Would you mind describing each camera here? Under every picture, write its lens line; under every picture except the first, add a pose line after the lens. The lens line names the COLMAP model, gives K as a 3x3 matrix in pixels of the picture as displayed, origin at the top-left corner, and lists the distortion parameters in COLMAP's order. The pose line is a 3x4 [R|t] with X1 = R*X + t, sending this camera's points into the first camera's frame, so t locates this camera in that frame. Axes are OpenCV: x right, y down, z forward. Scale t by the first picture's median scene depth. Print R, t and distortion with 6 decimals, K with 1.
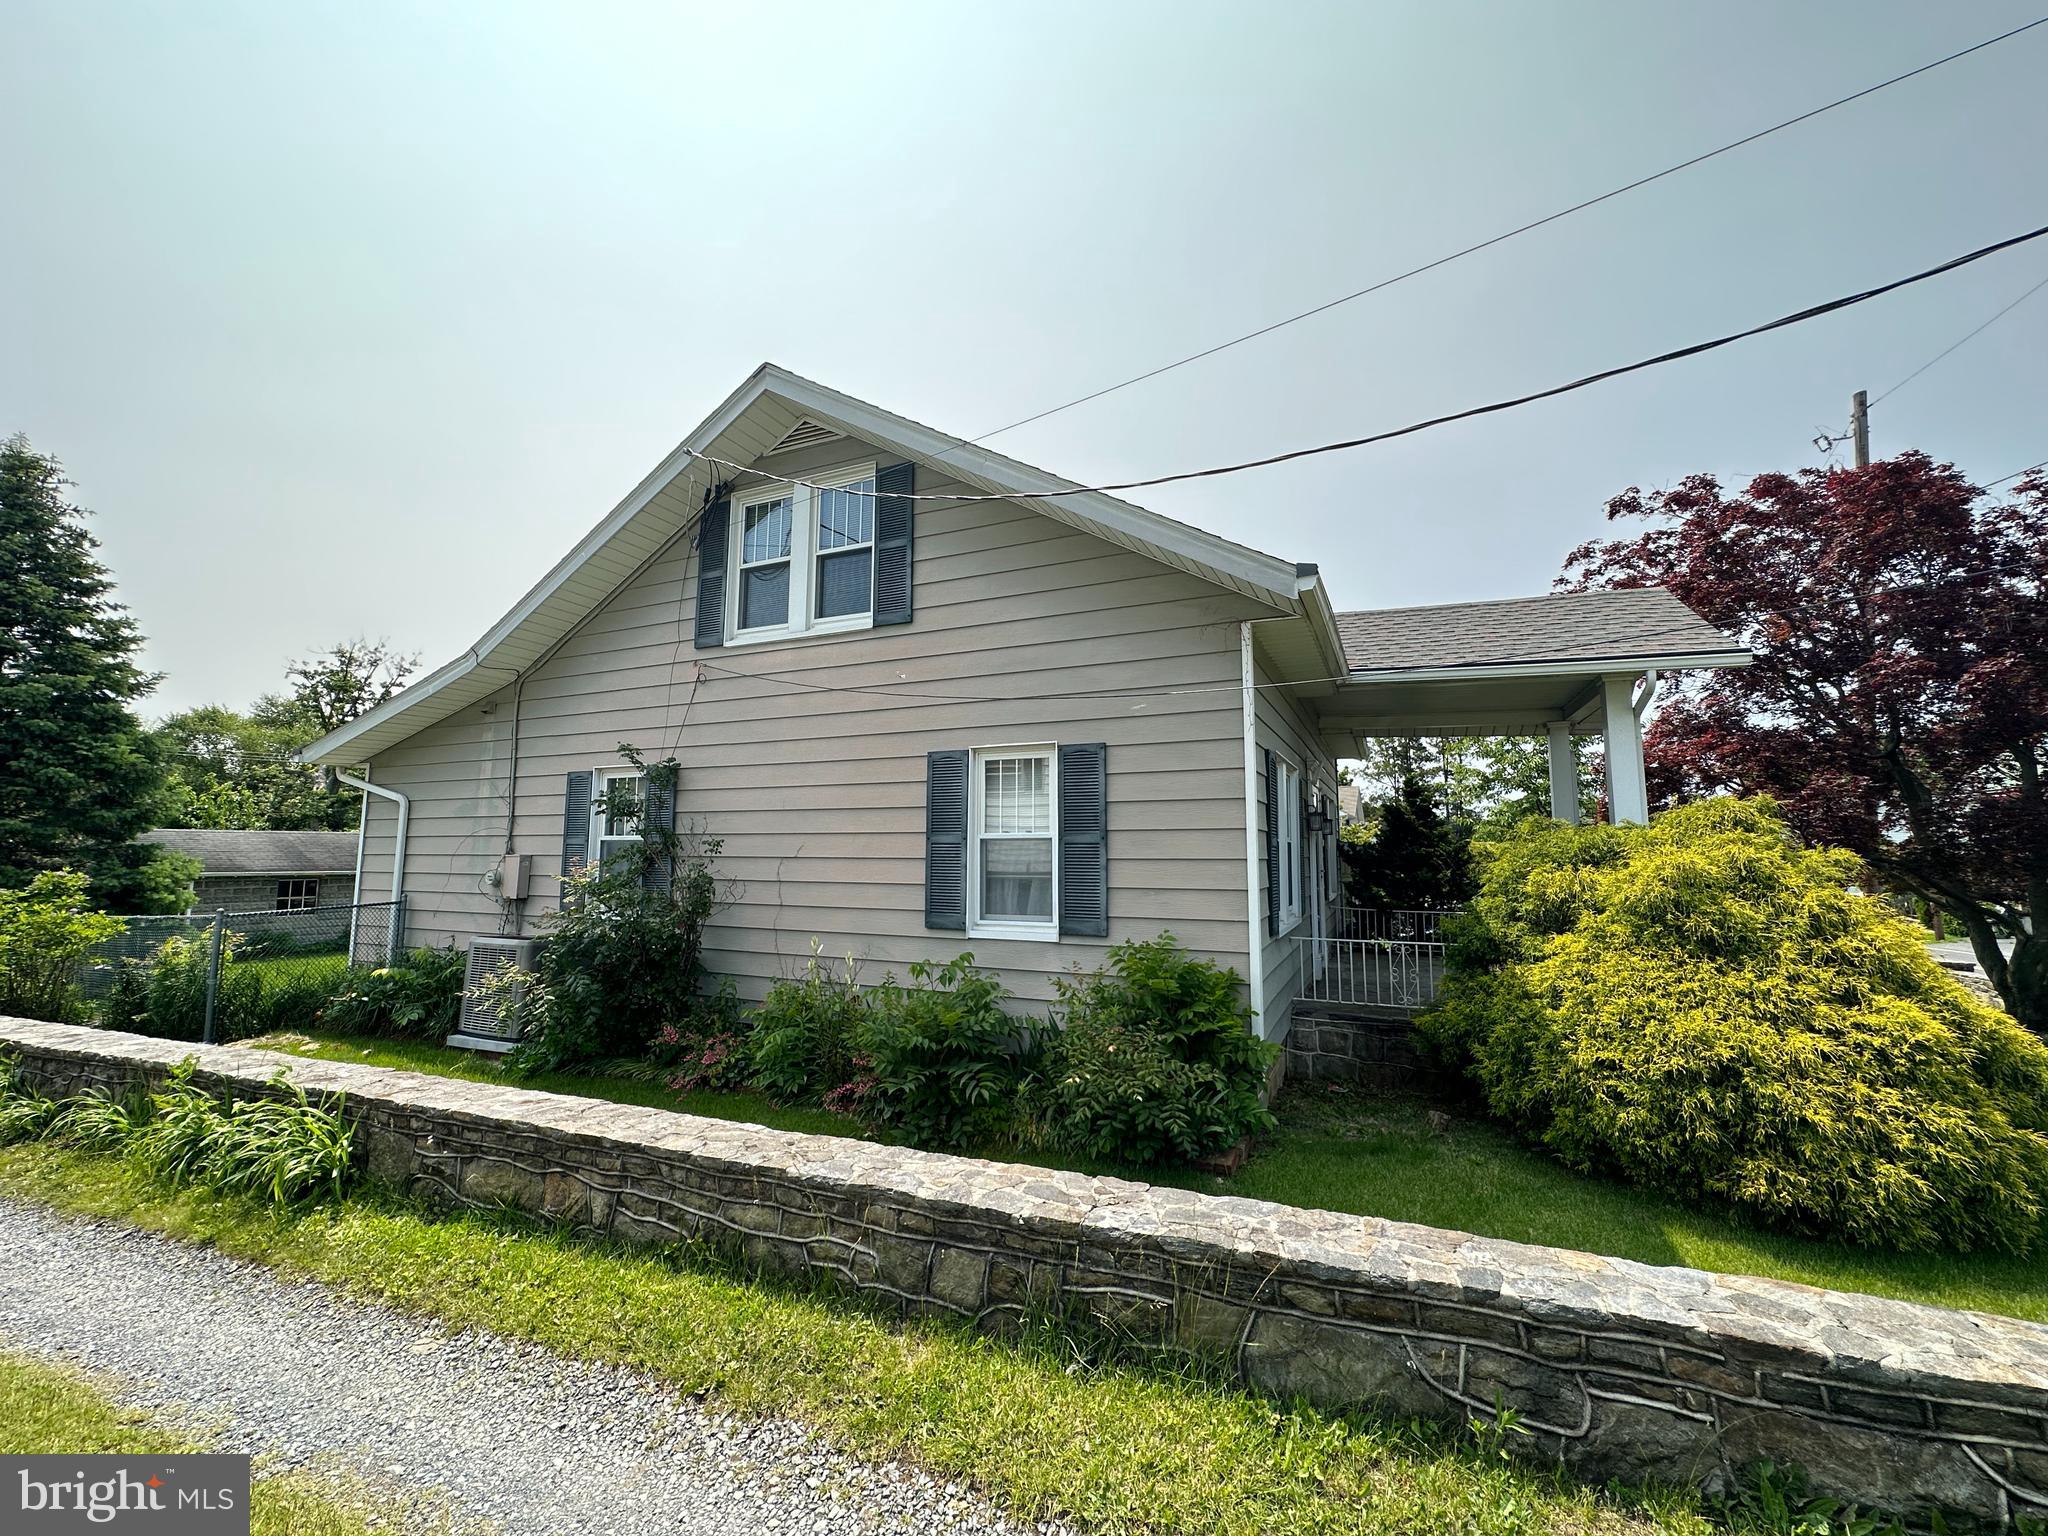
lens RADIAL K [[814.6, 0, 1021.3], [0, 814.6, 766.7], [0, 0, 1]] dist [-0.001820, 0.000326]
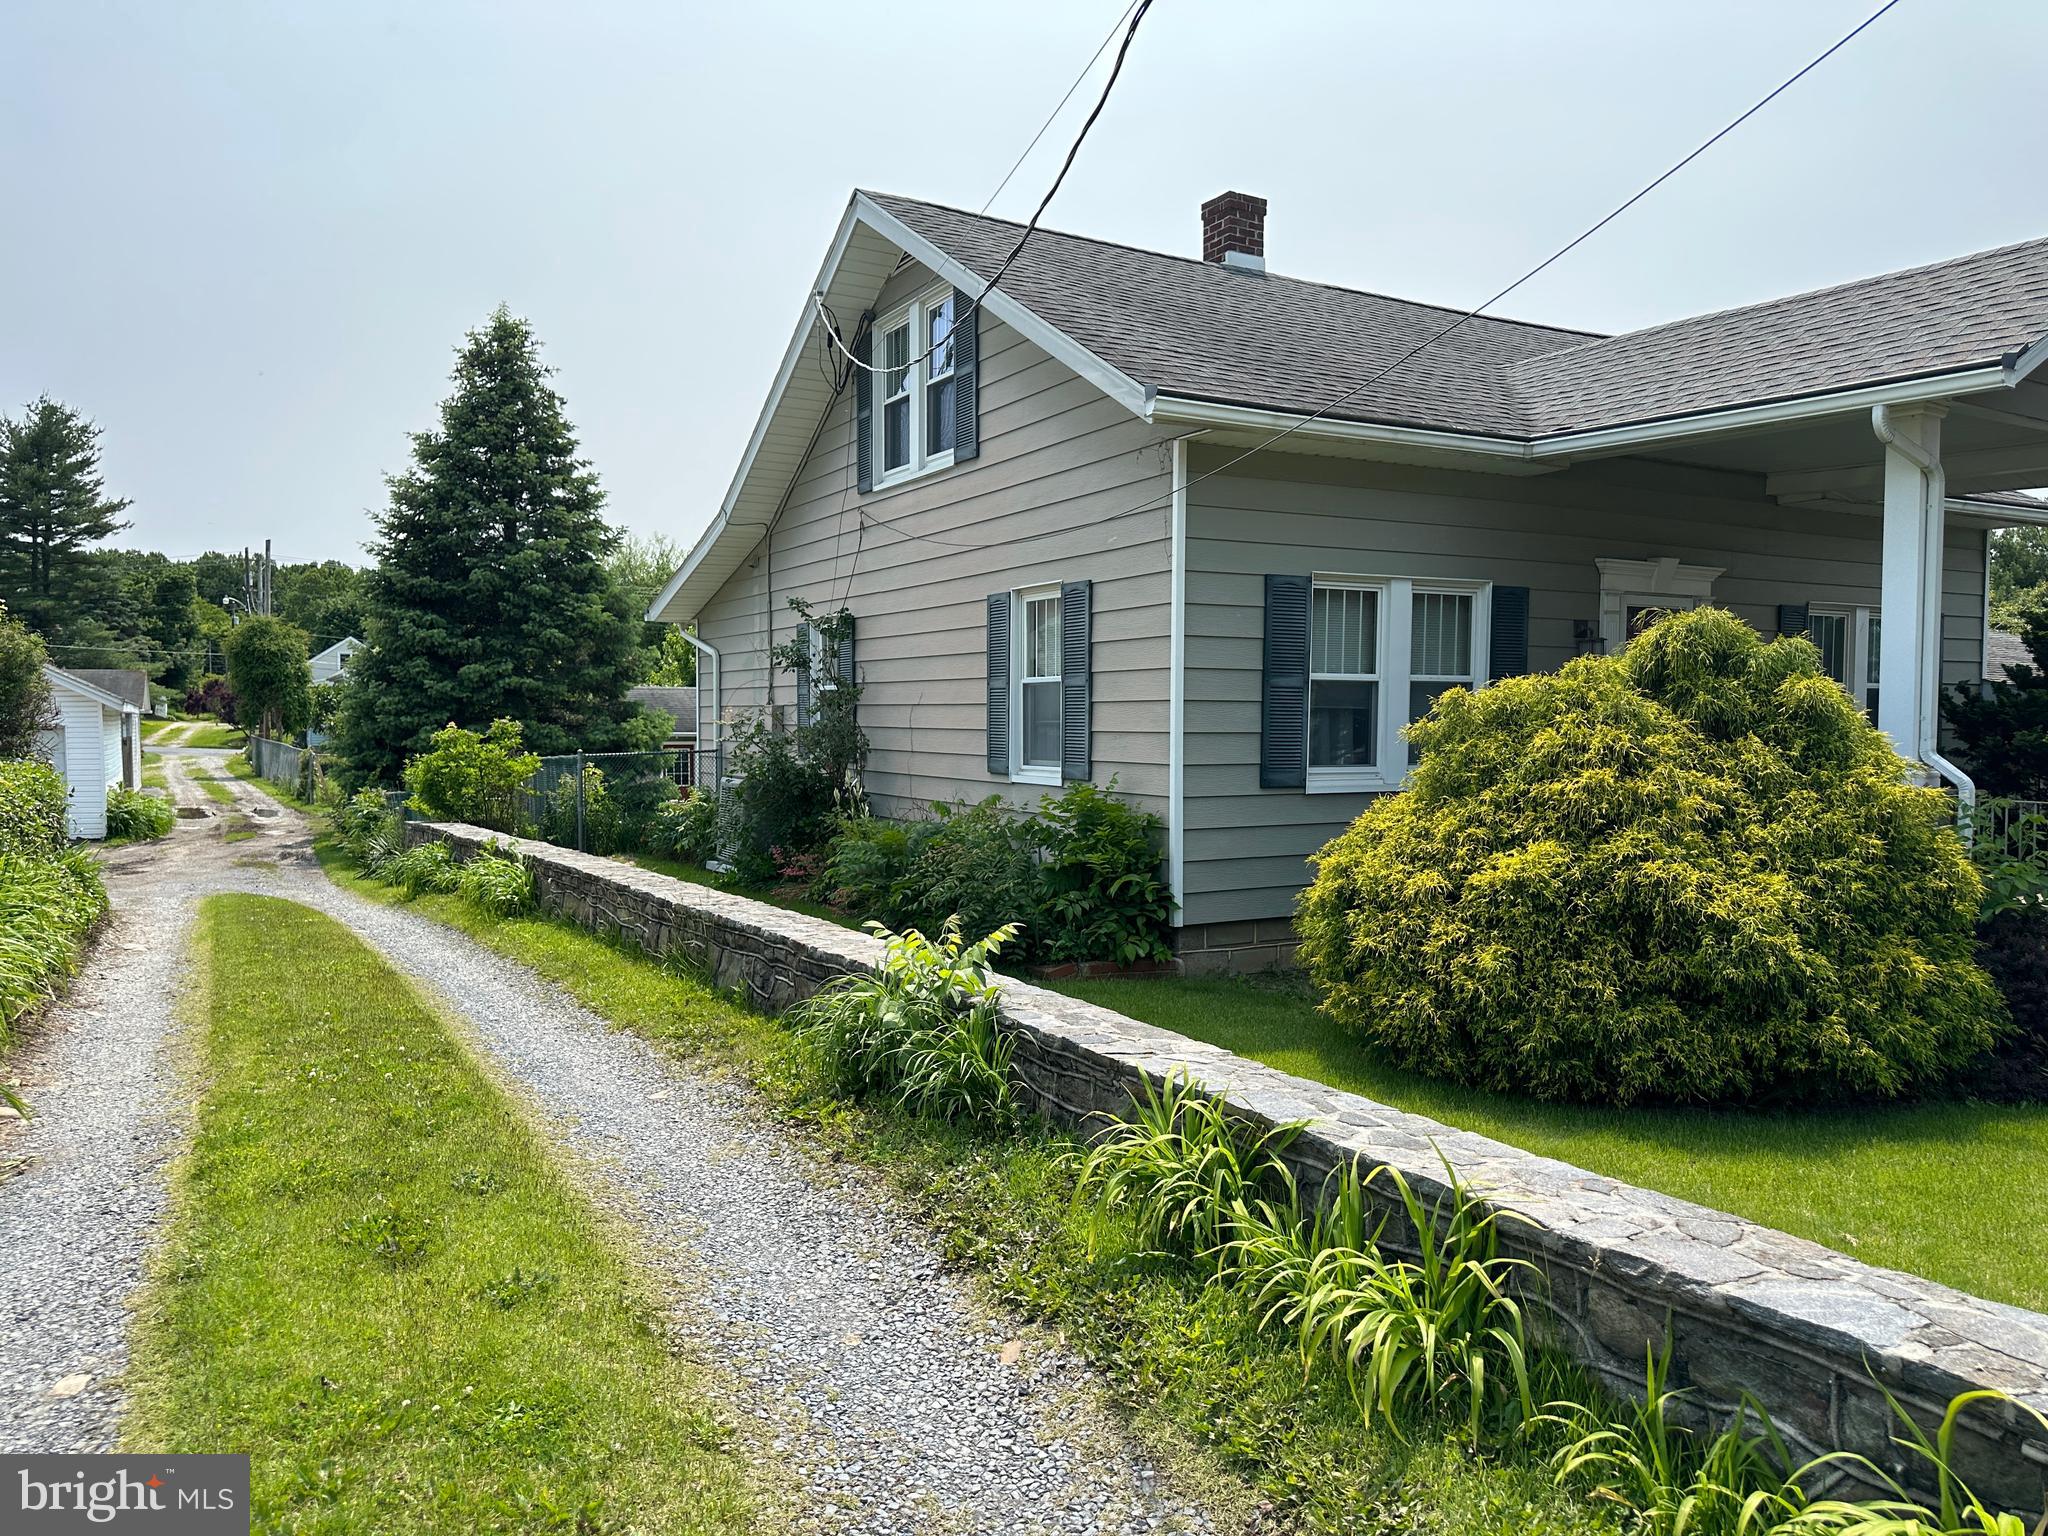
lens RADIAL K [[1425.7, 0, 1046.6], [0, 1425.7, 781.2], [0, 0, 1]] dist [0.072078, -0.057266]
pose [[0.814463, 0.026055, -0.579629, 0.904619], [0.060969, 0.989617, 0.130155, -0.014940], [0.577003, -0.141346, 0.804419, -0.351758]]
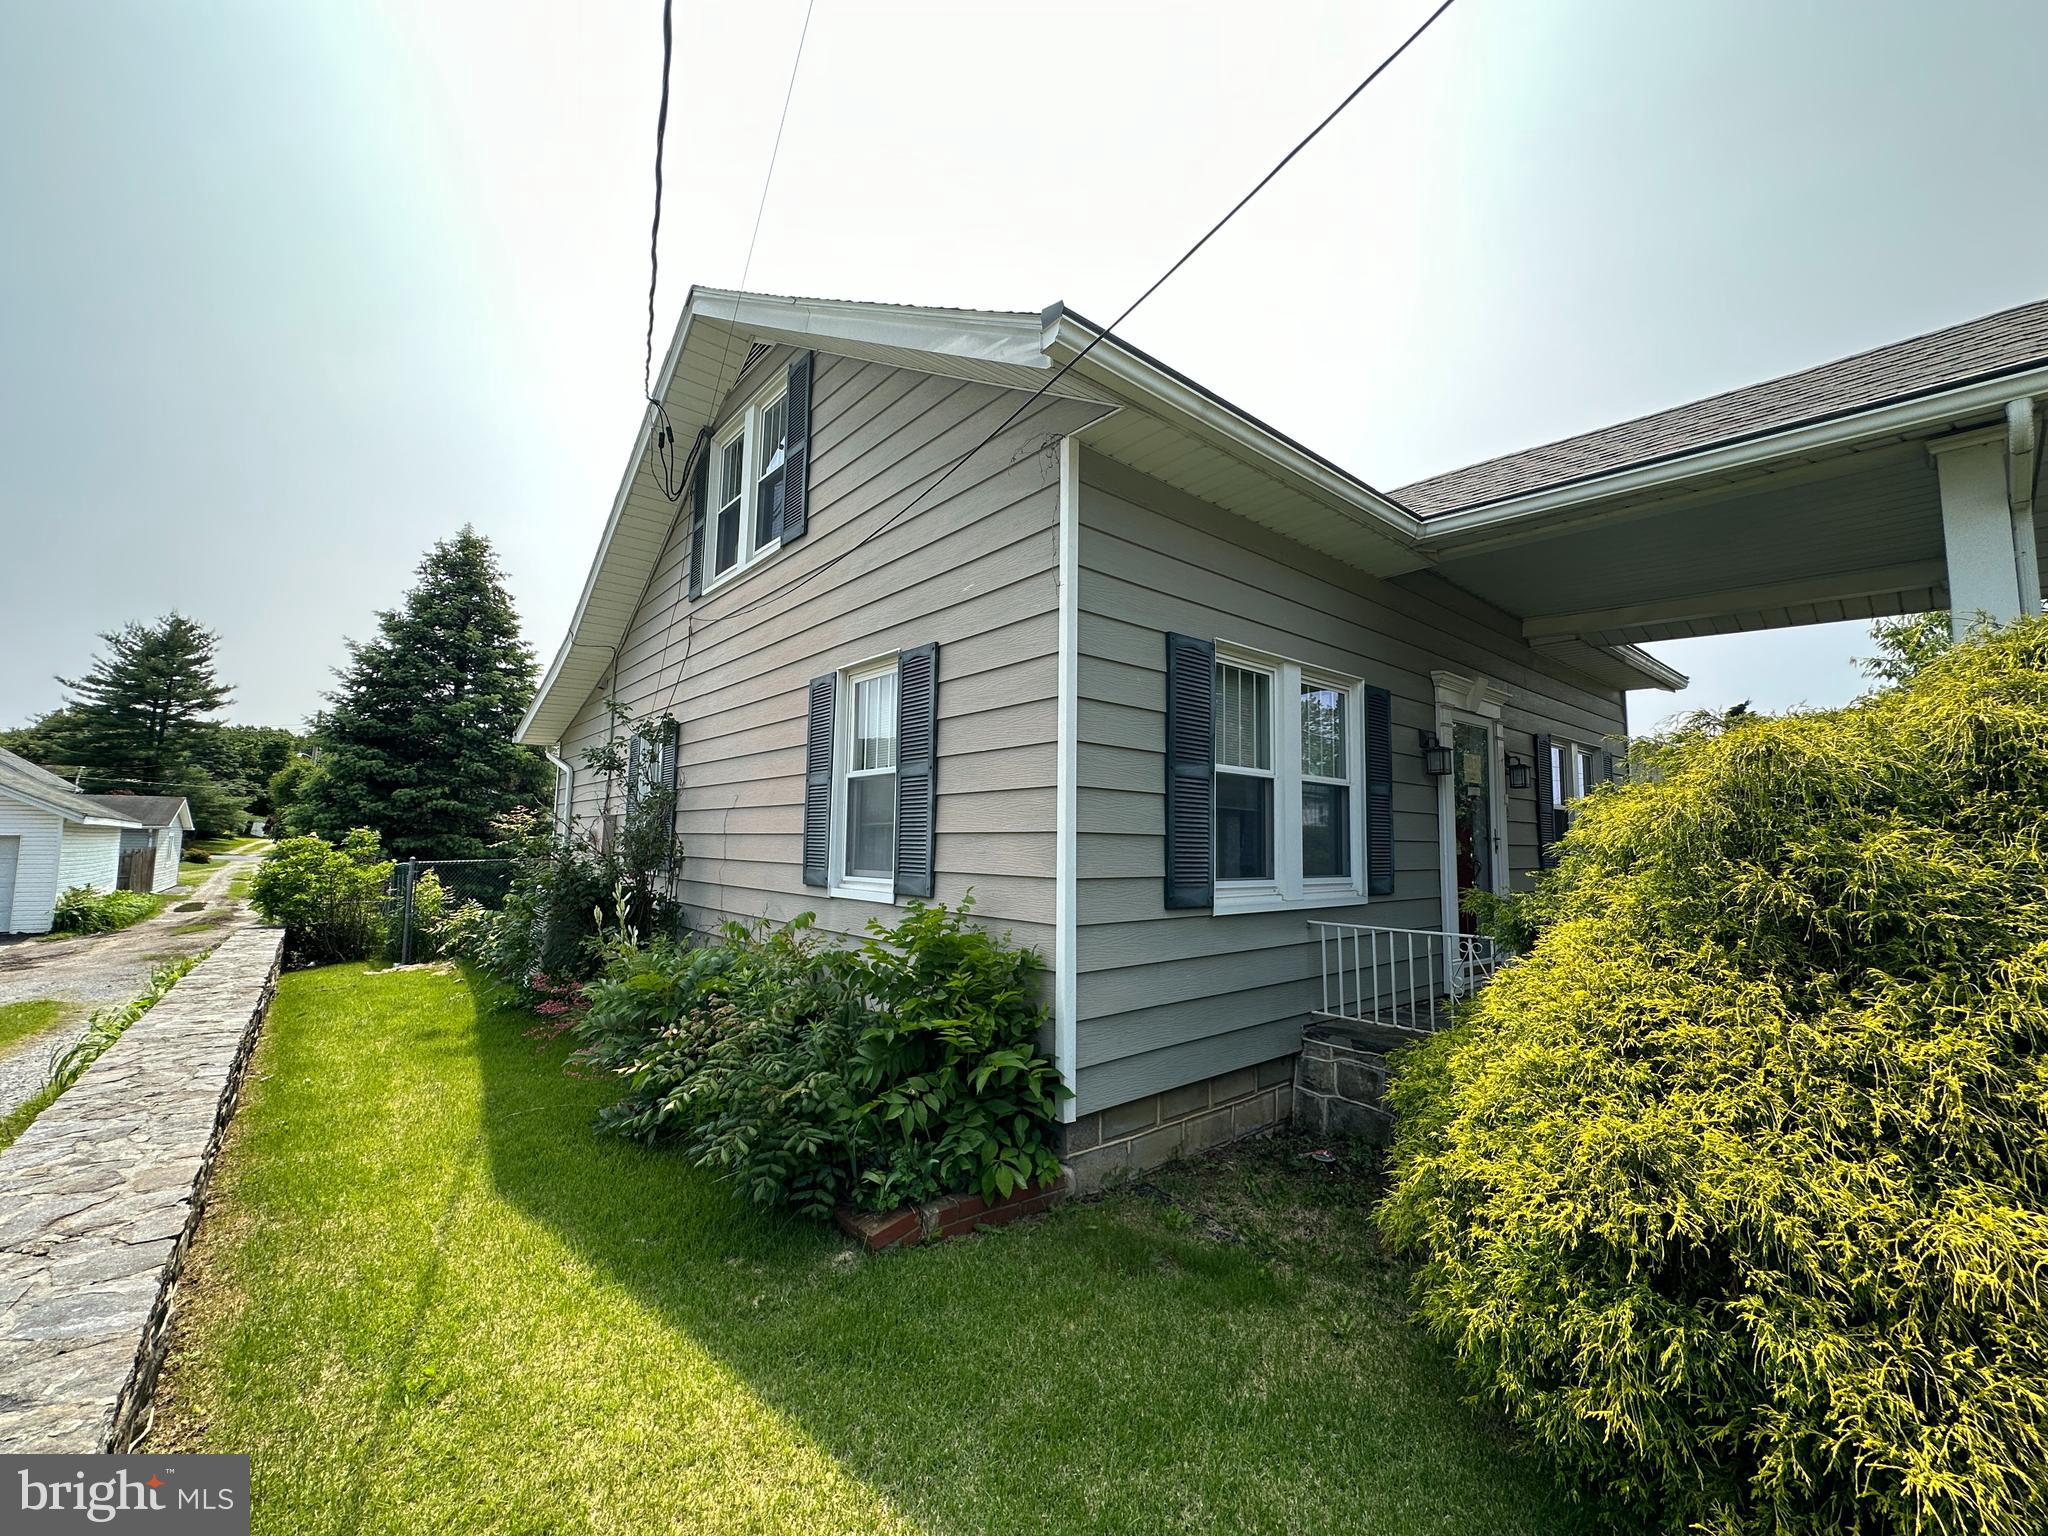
lens RADIAL K [[814.6, 0, 1018.9], [0, 814.6, 766.3], [0, 0, 1]] dist [-0.001820, 0.000326]
pose [[0.905394, -0.031439, -0.423407, 0.426685], [0.034980, 0.999388, 0.000593, 0.076757], [0.423129, -0.015348, 0.905939, 0.304583]]
